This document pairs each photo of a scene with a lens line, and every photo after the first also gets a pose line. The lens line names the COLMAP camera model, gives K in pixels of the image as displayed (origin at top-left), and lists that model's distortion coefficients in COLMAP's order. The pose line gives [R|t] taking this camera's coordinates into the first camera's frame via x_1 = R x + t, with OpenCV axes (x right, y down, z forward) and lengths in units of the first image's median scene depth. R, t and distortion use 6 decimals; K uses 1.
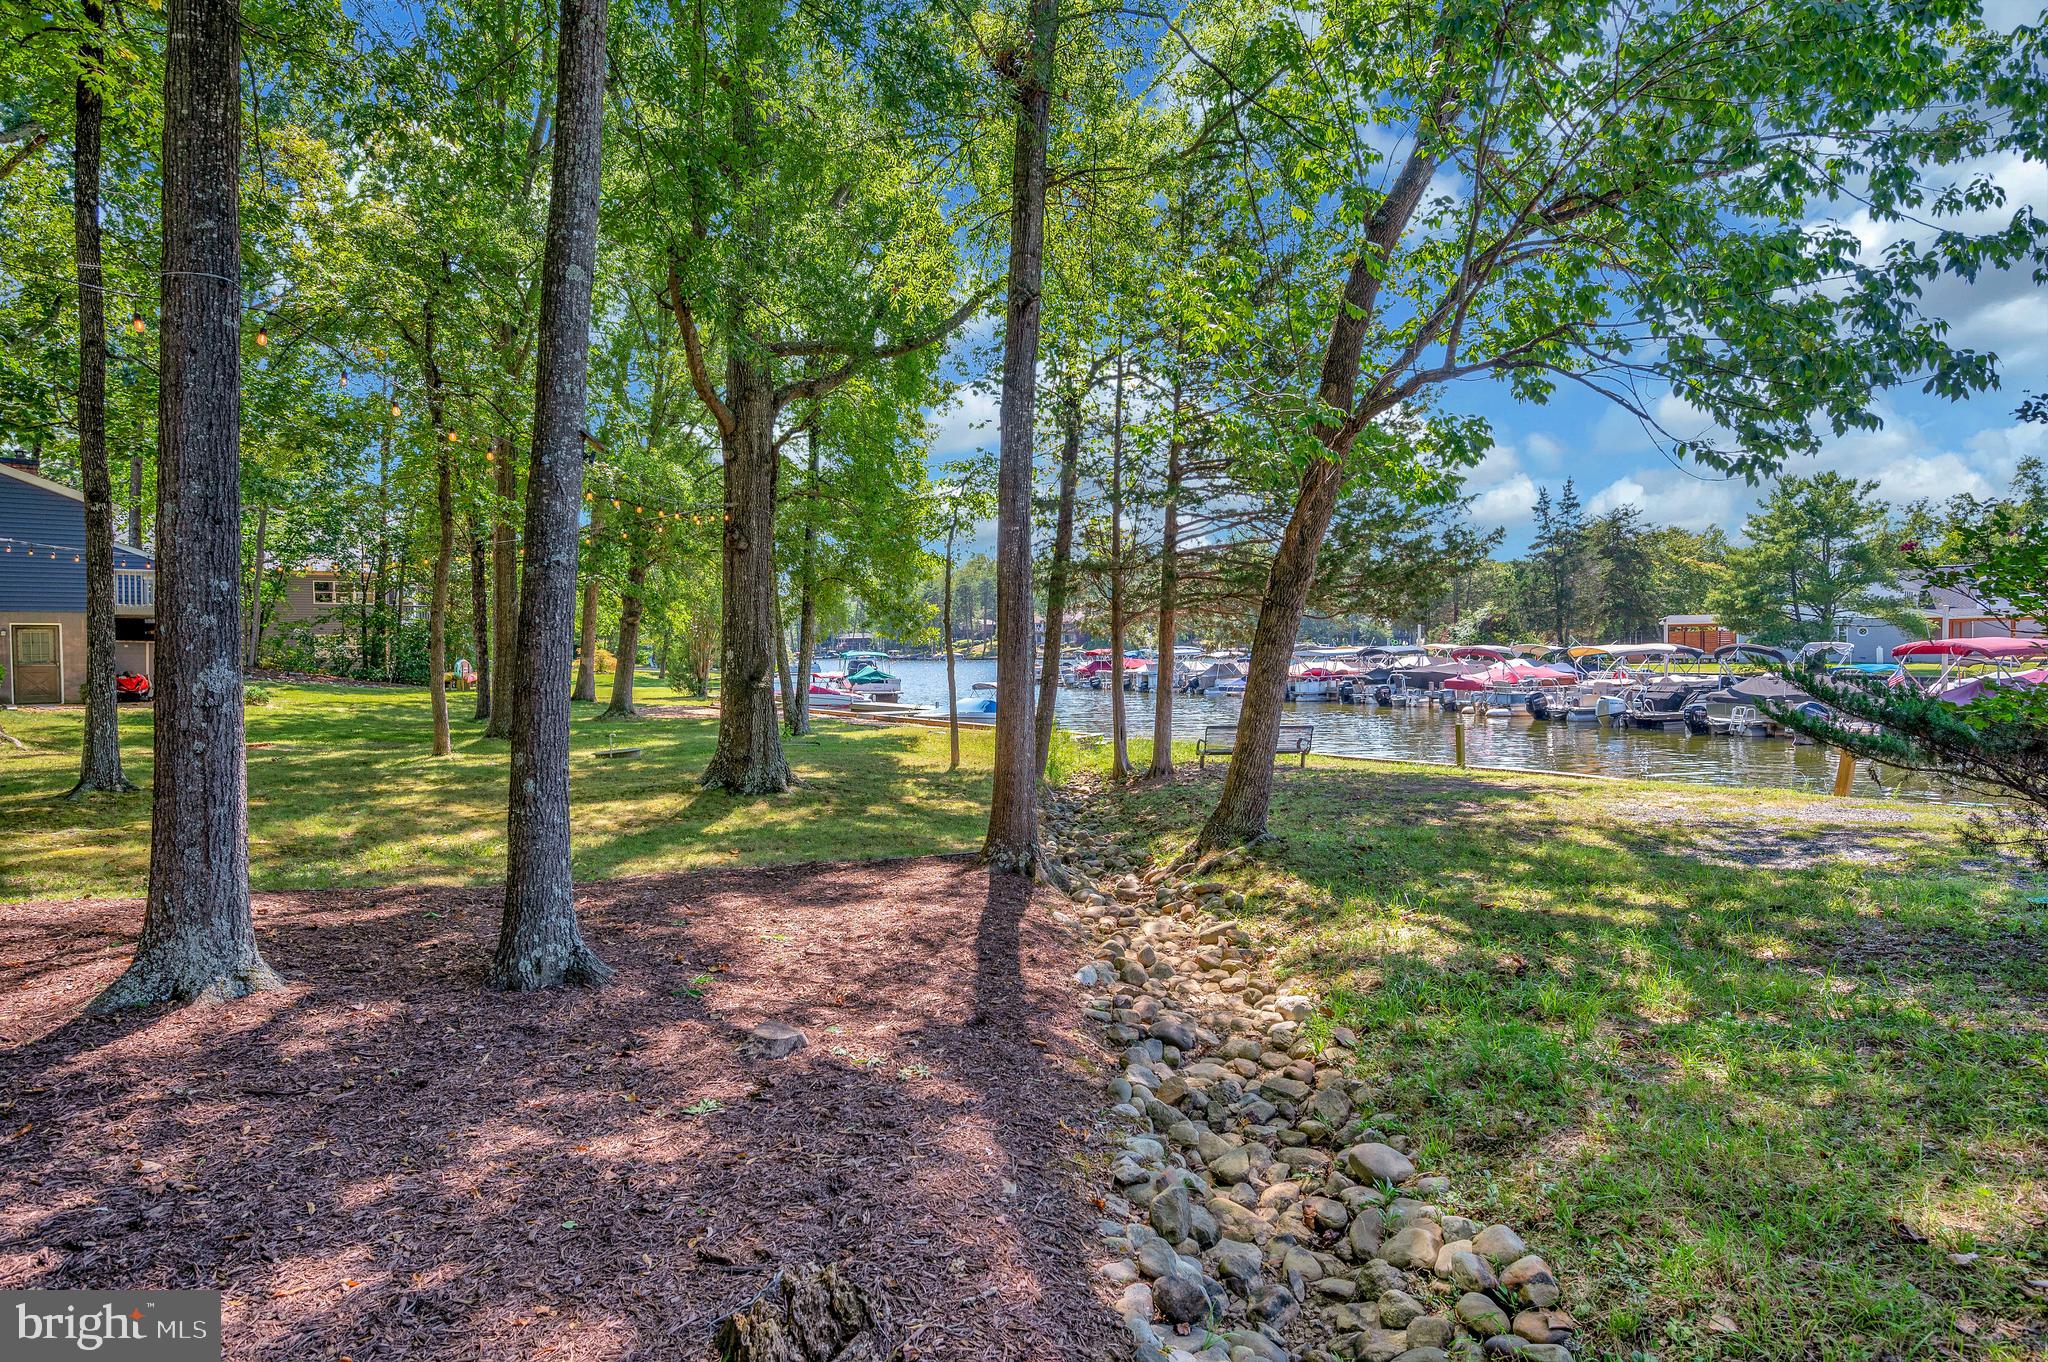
lens RADIAL K [[1144.0, 0, 1029.2], [0, 1144.0, 678.5], [0, 0, 1]] dist [0.001990, 0.000377]
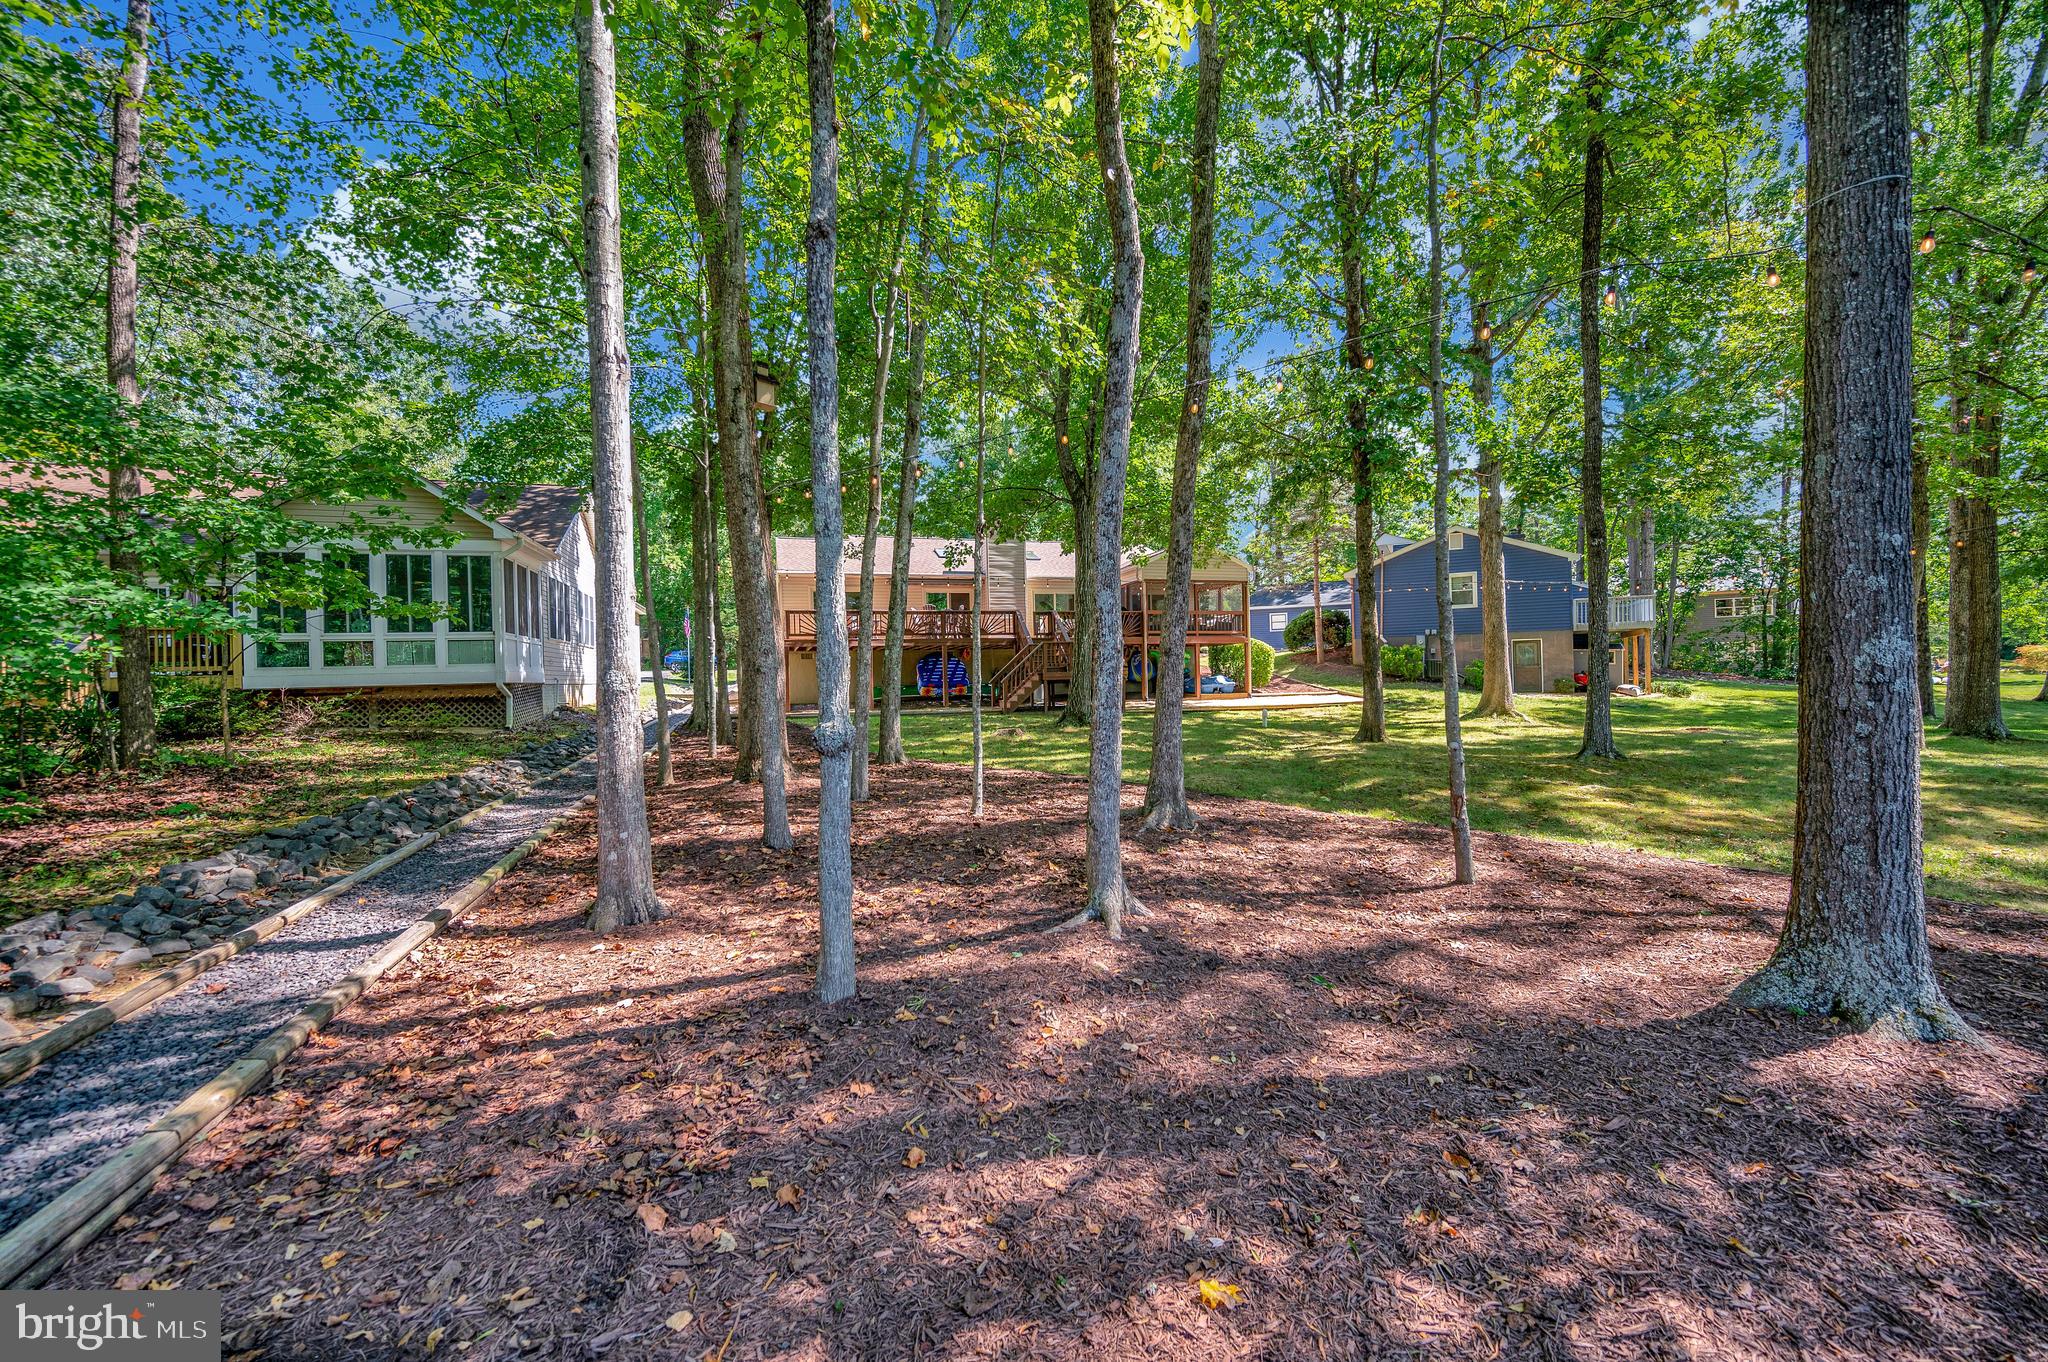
lens RADIAL K [[853.6, 0, 1018.4], [0, 853.6, 684.5], [0, 0, 1]] dist [0.000573, 0.000361]
pose [[0.316904, 0.010763, -0.948396, -0.311690], [-0.001807, 0.999941, 0.010744, 0.019861], [0.948456, -0.001692, 0.316905, 0.190728]]
